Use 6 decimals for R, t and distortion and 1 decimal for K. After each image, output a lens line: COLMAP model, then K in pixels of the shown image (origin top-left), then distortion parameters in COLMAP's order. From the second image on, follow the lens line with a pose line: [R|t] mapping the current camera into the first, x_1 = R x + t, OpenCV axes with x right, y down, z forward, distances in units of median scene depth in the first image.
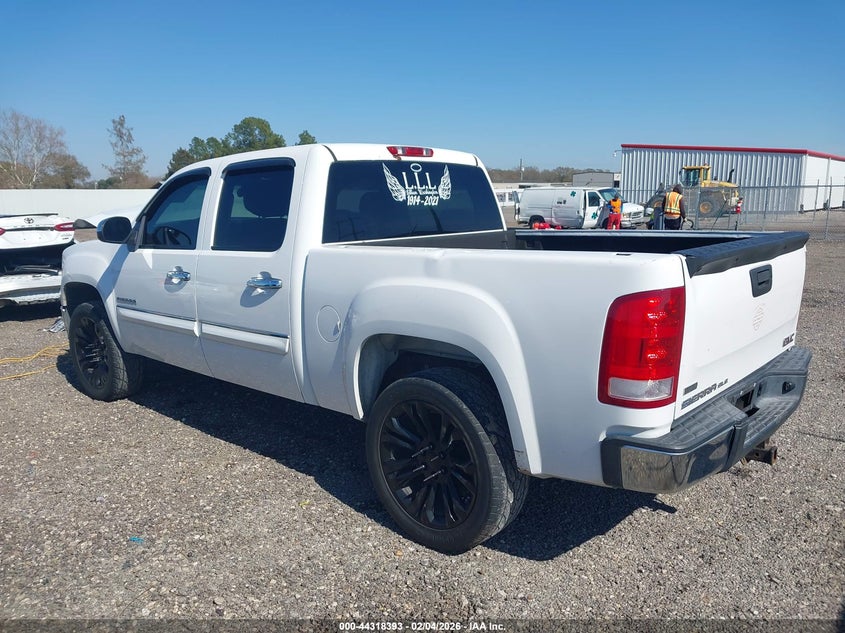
lens RADIAL K [[667.9, 0, 422.5], [0, 667.9, 316.5], [0, 0, 1]] dist [-0.007537, -0.010776]
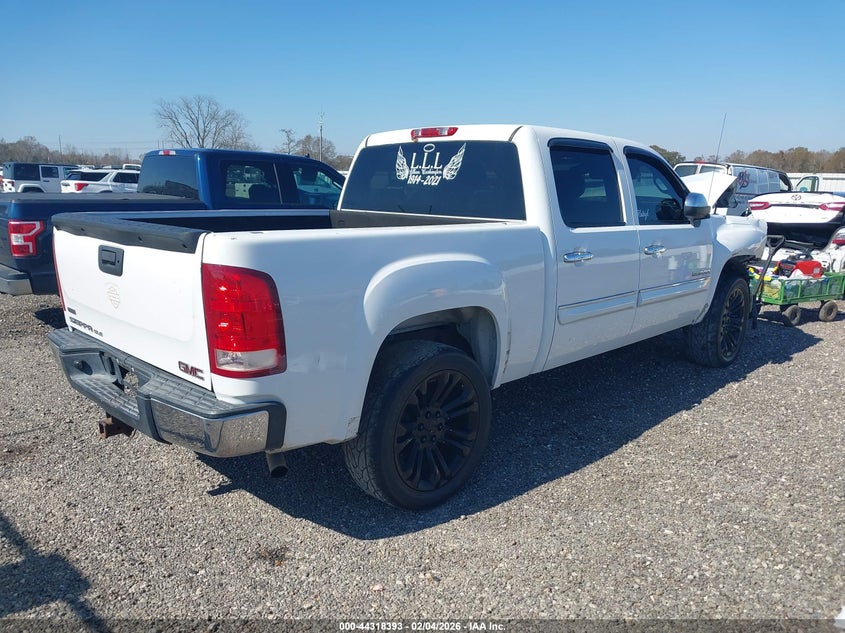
lens RADIAL K [[667.9, 0, 422.5], [0, 667.9, 316.5], [0, 0, 1]] dist [-0.007537, -0.010776]
pose [[-0.036406, 0.218635, -0.975127, 1.043036], [-0.183898, 0.957645, 0.221581, -0.197789], [0.982271, 0.187391, 0.005343, 1.020916]]
